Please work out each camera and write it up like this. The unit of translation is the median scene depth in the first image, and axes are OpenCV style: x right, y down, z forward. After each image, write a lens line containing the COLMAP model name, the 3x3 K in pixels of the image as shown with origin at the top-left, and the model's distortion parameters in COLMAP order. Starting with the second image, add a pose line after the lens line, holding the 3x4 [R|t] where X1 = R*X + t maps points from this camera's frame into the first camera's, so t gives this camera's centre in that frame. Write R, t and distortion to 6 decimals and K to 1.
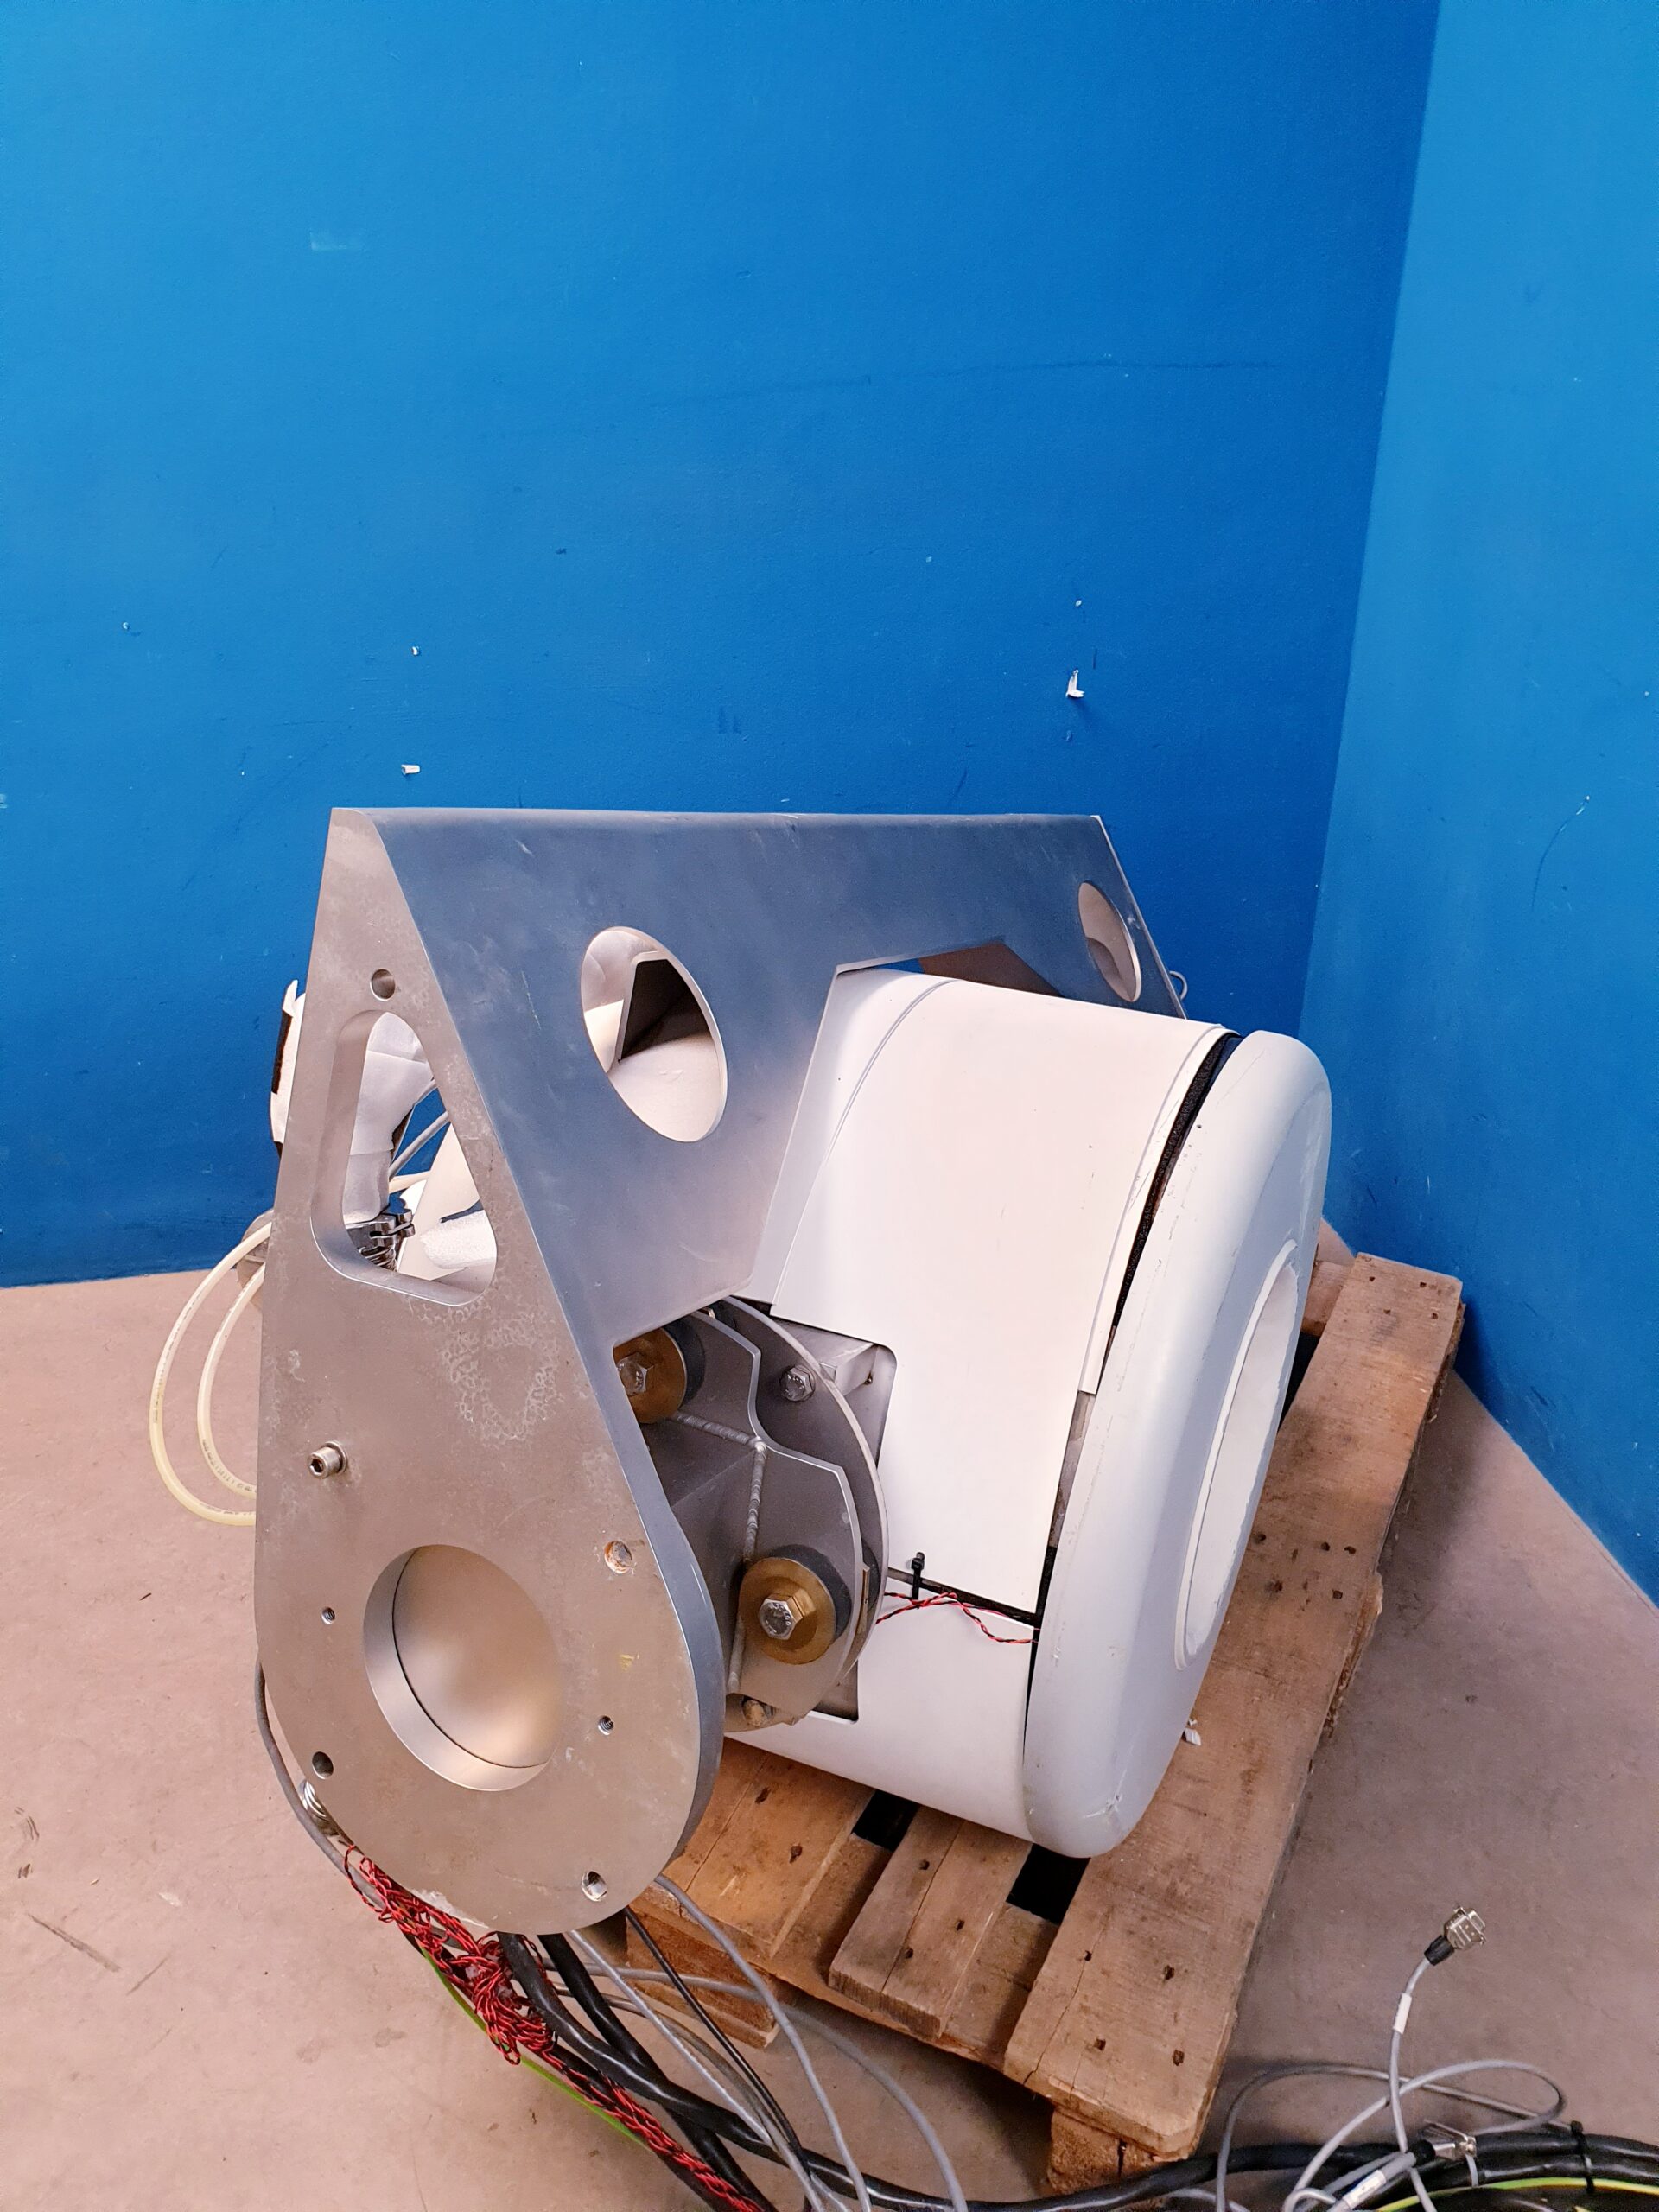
lens RADIAL K [[1718.3, 0, 844.6], [0, 1718.3, 1073.0], [0, 0, 1]] dist [0.001317, 0.003752]
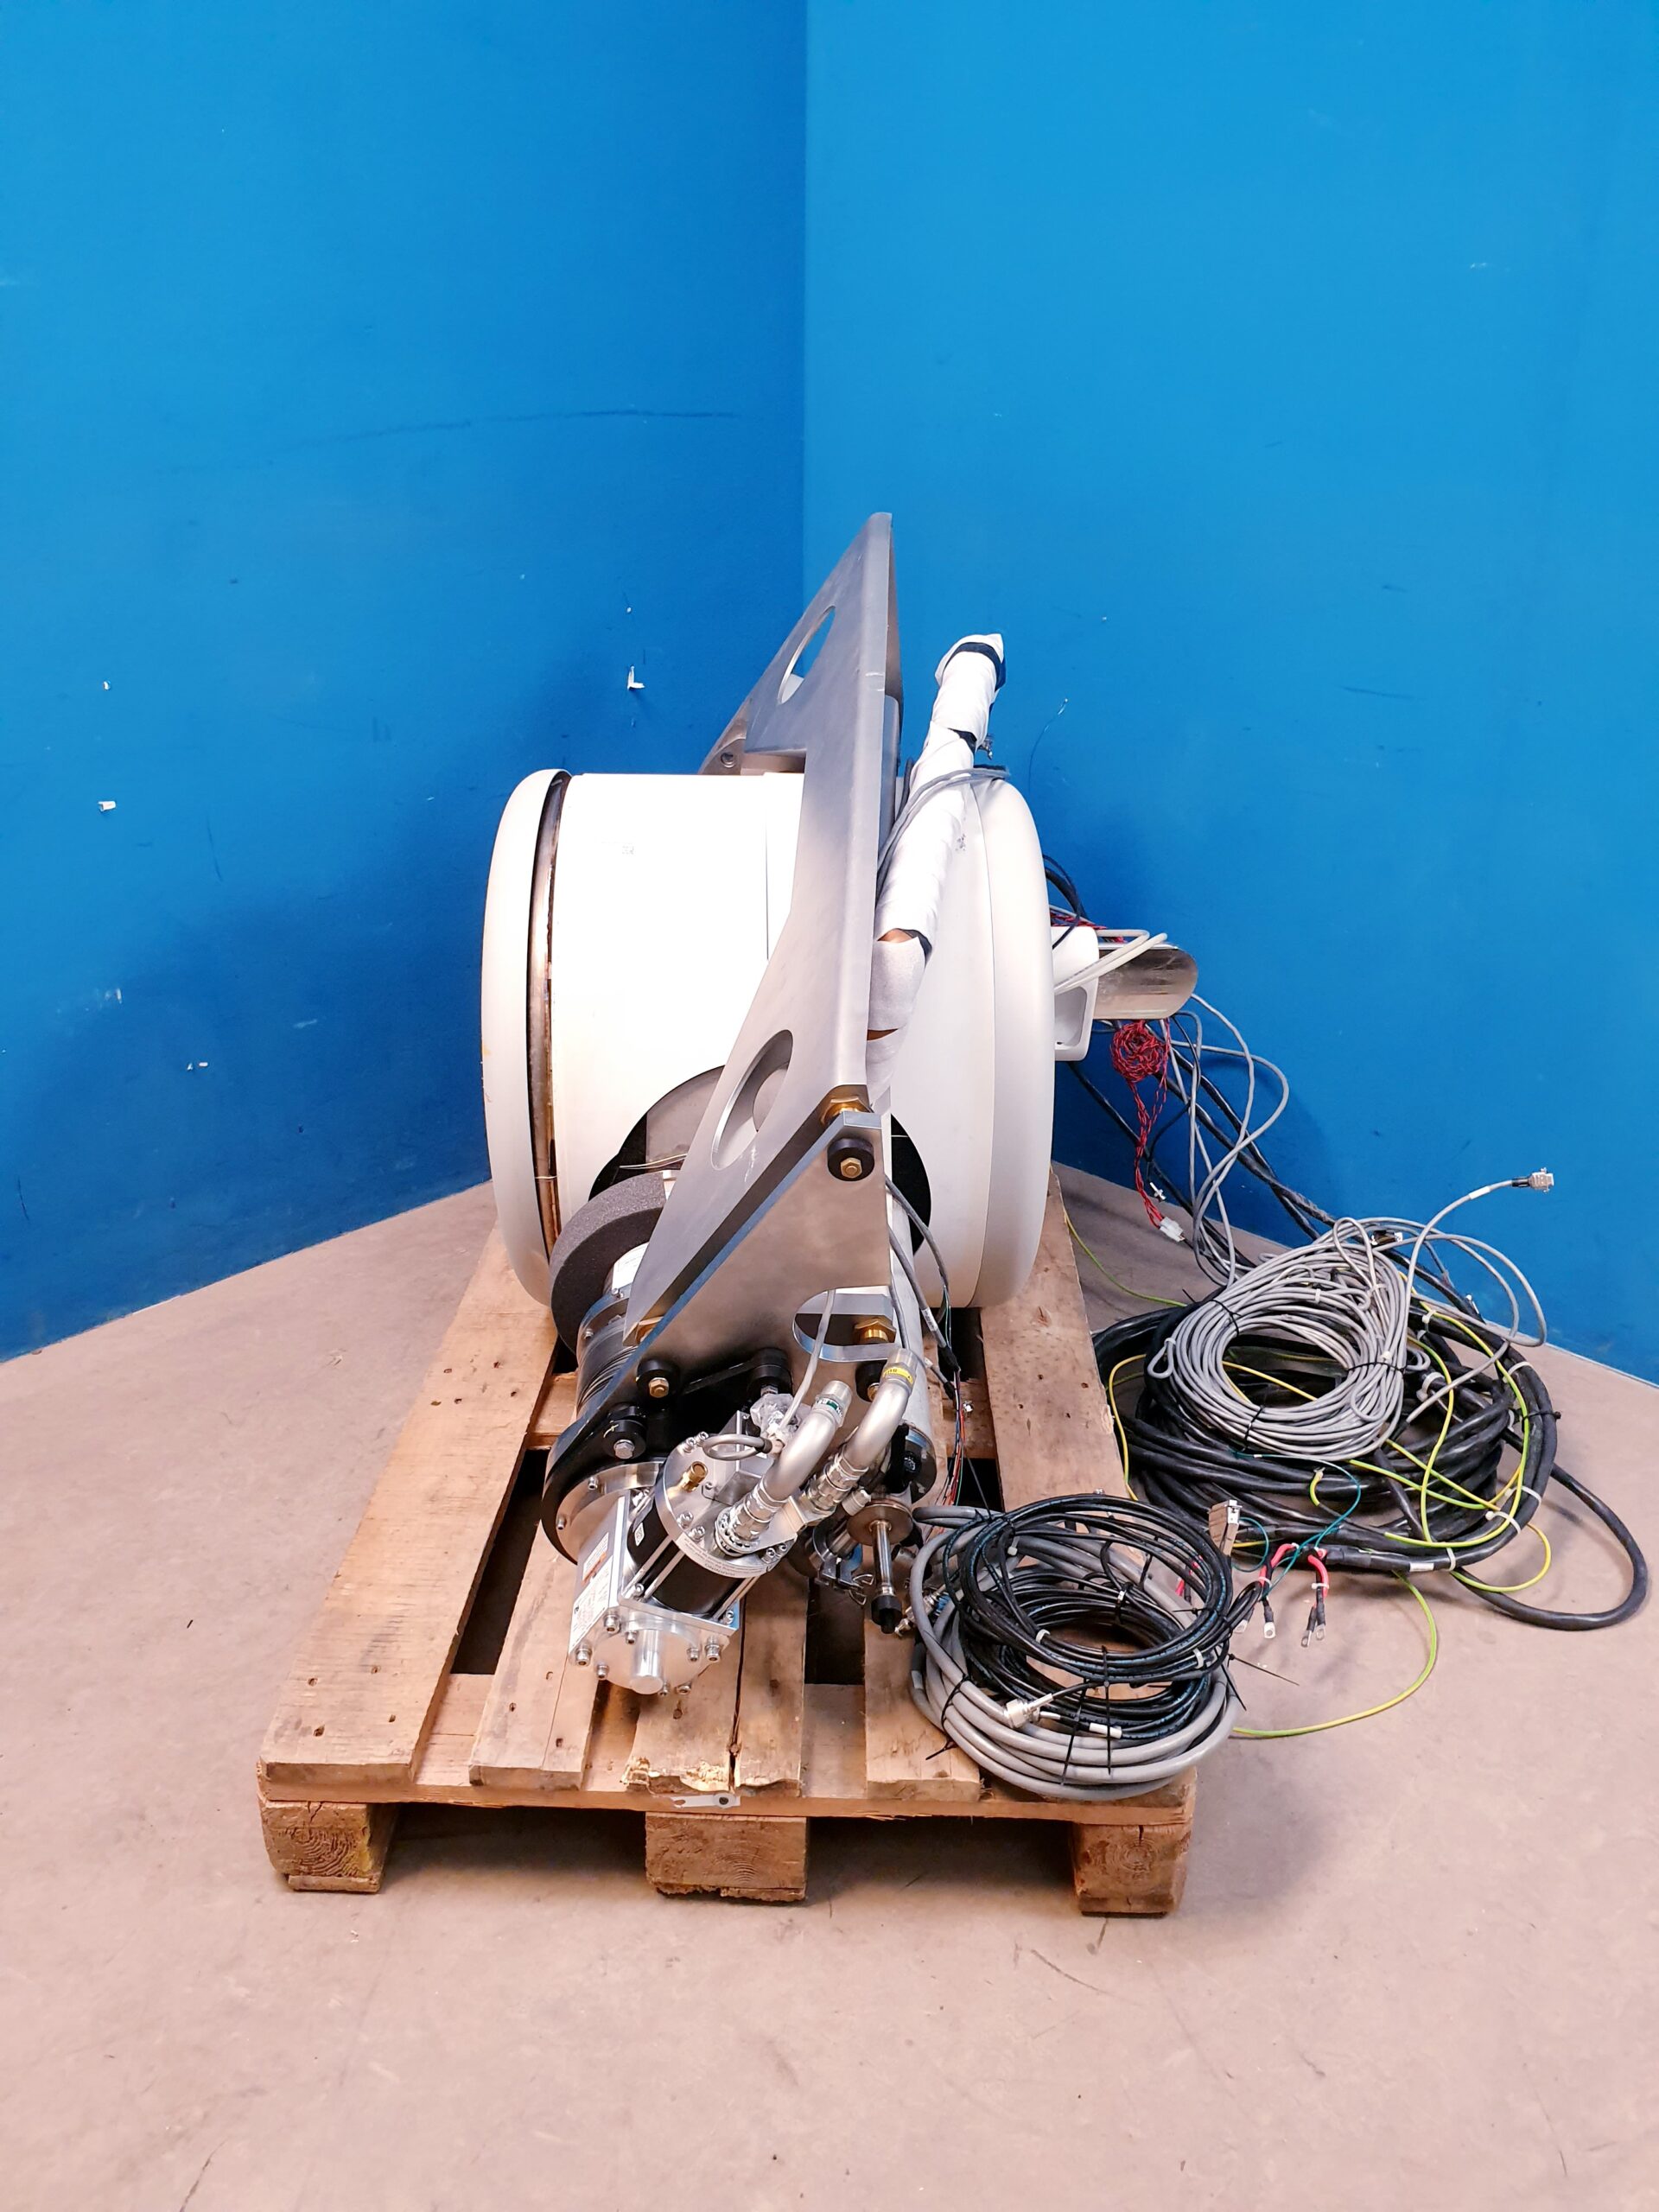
lens RADIAL K [[1731.2, 0, 860.2], [0, 1731.2, 1090.6], [0, 0, 1]] dist [0.034330, -0.010429]
pose [[0.799421, -0.214270, 0.561262, -0.554341], [0.247506, 0.968732, 0.017299, 0.082899], [-0.547419, 0.125087, 0.827458, -0.067488]]
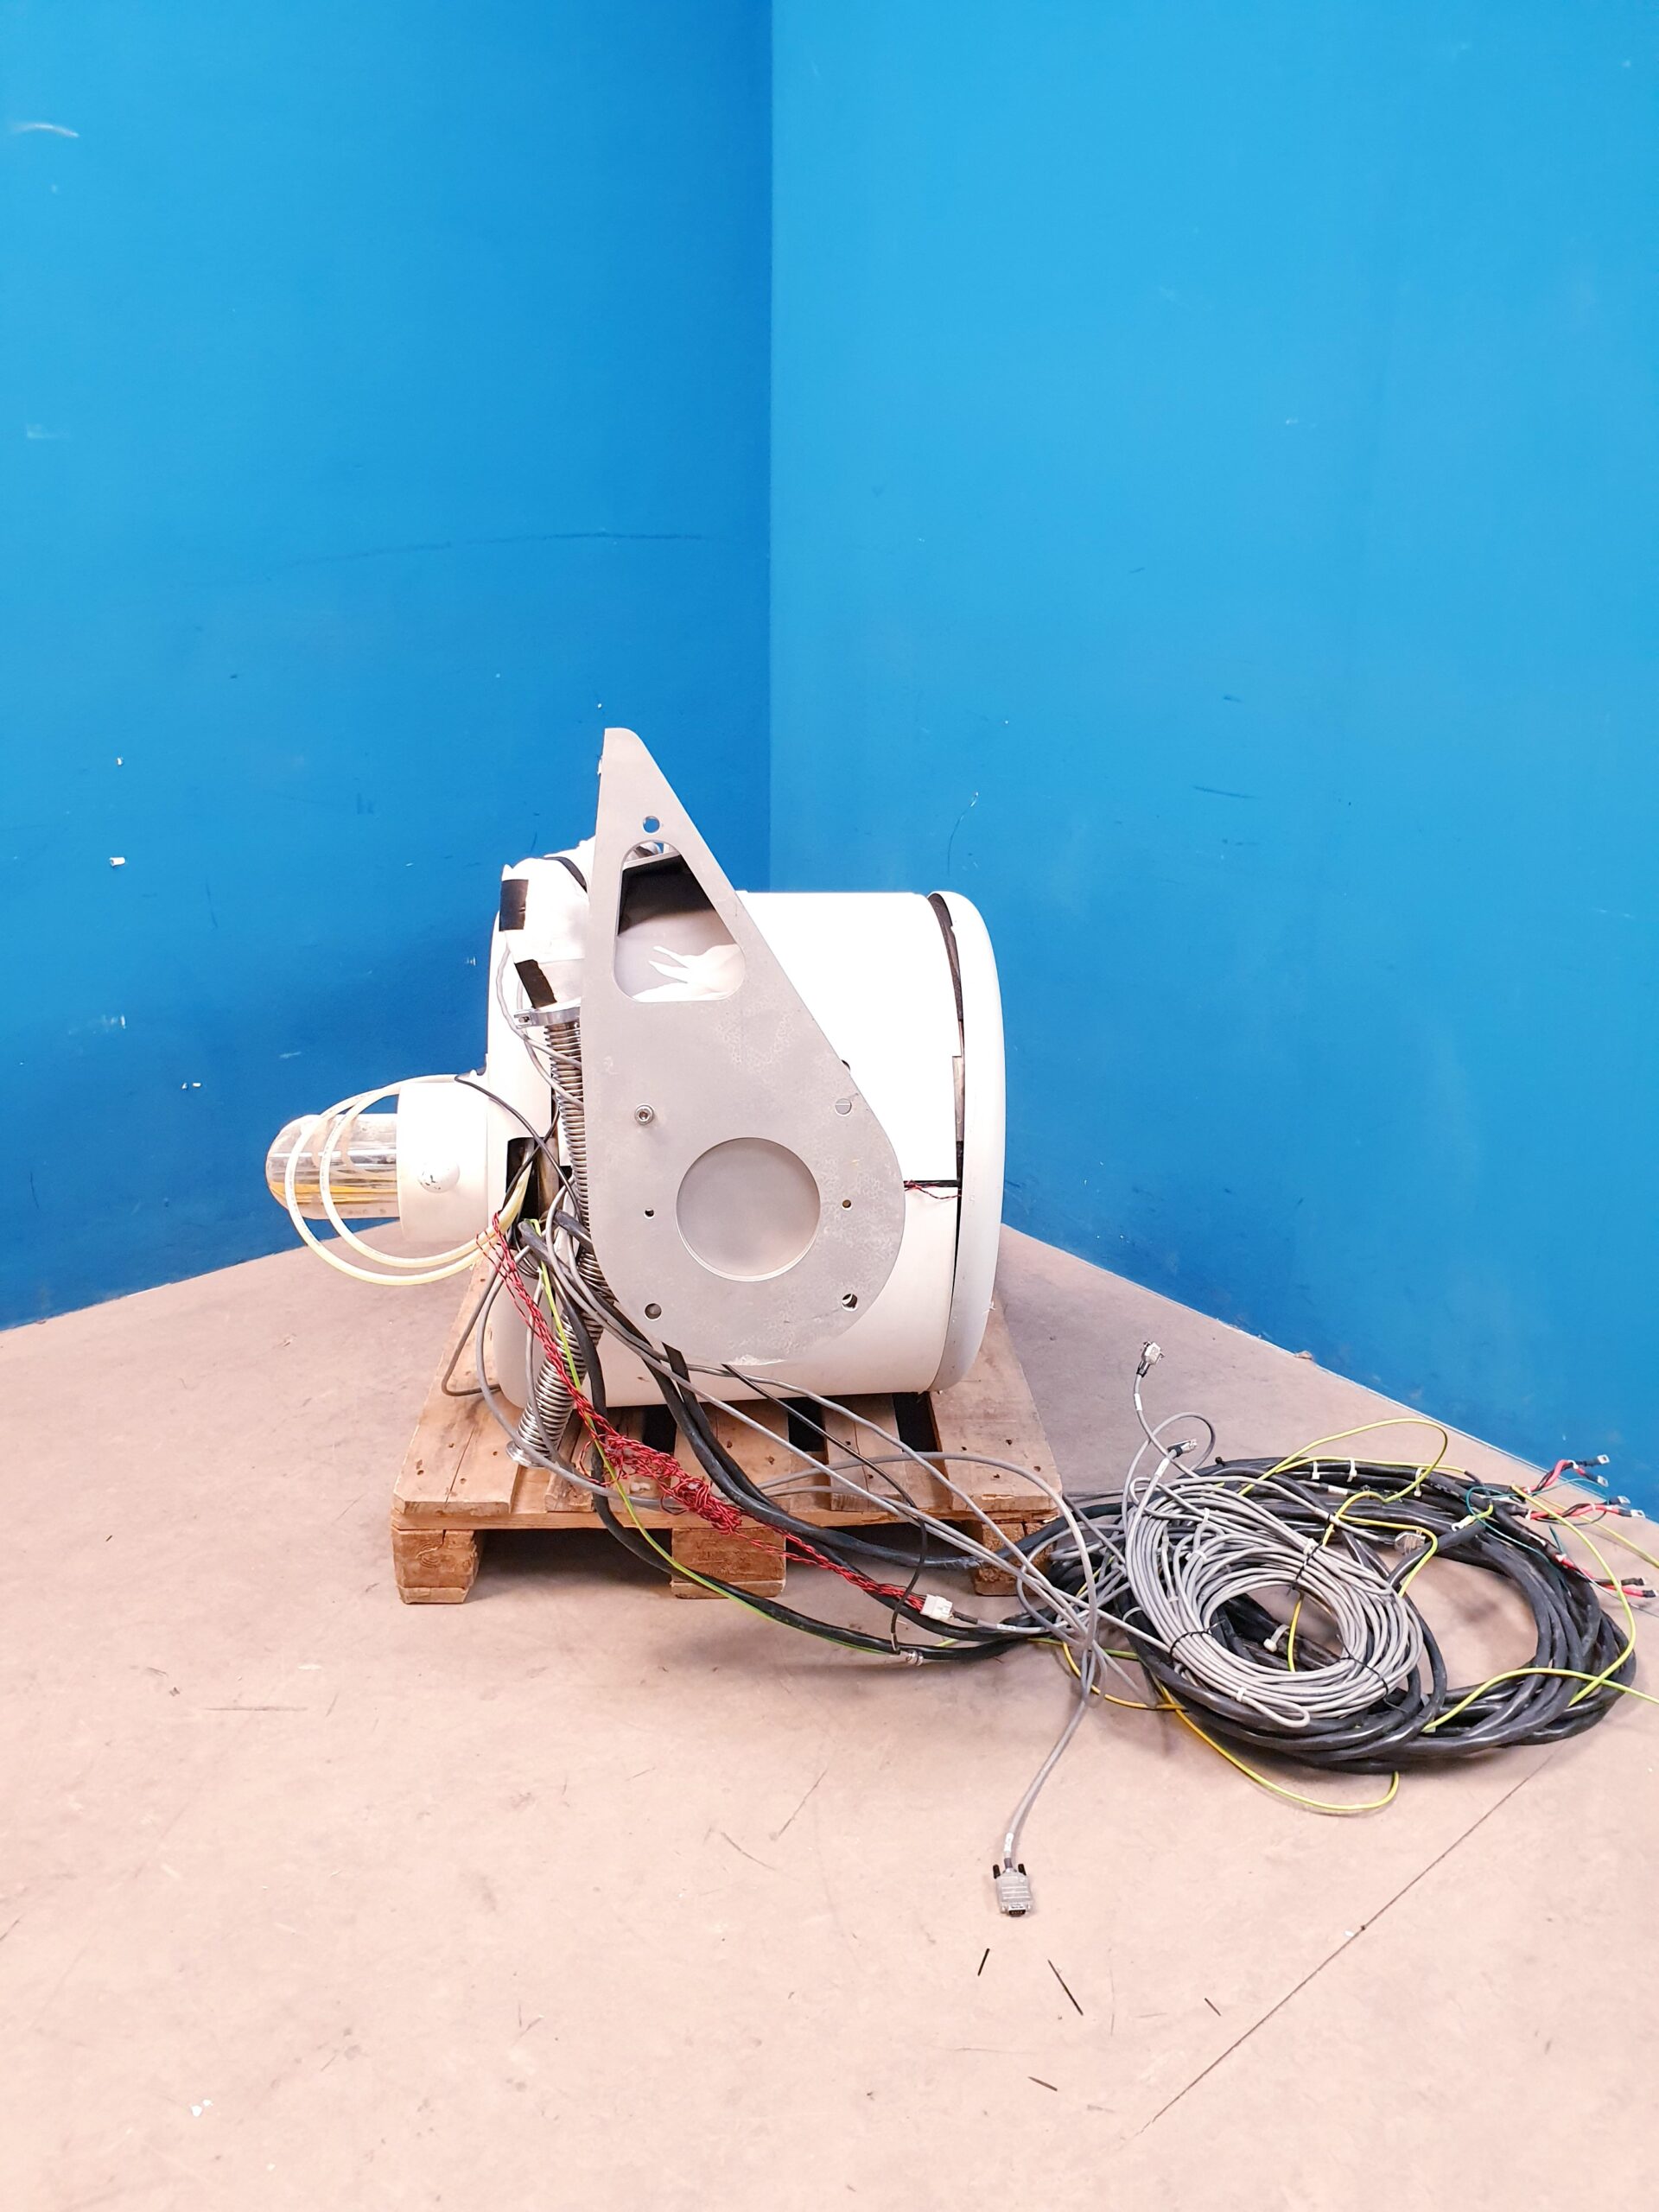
lens RADIAL K [[1736.2, 0, 839.8], [0, 1736.2, 1109.6], [0, 0, 1]] dist [0.033118, 0.000253]
pose [[0.860505, -0.158476, 0.484165, -0.476259], [0.204563, 0.977887, -0.043489, 0.161244], [-0.466567, 0.136464, 0.873895, -0.297502]]
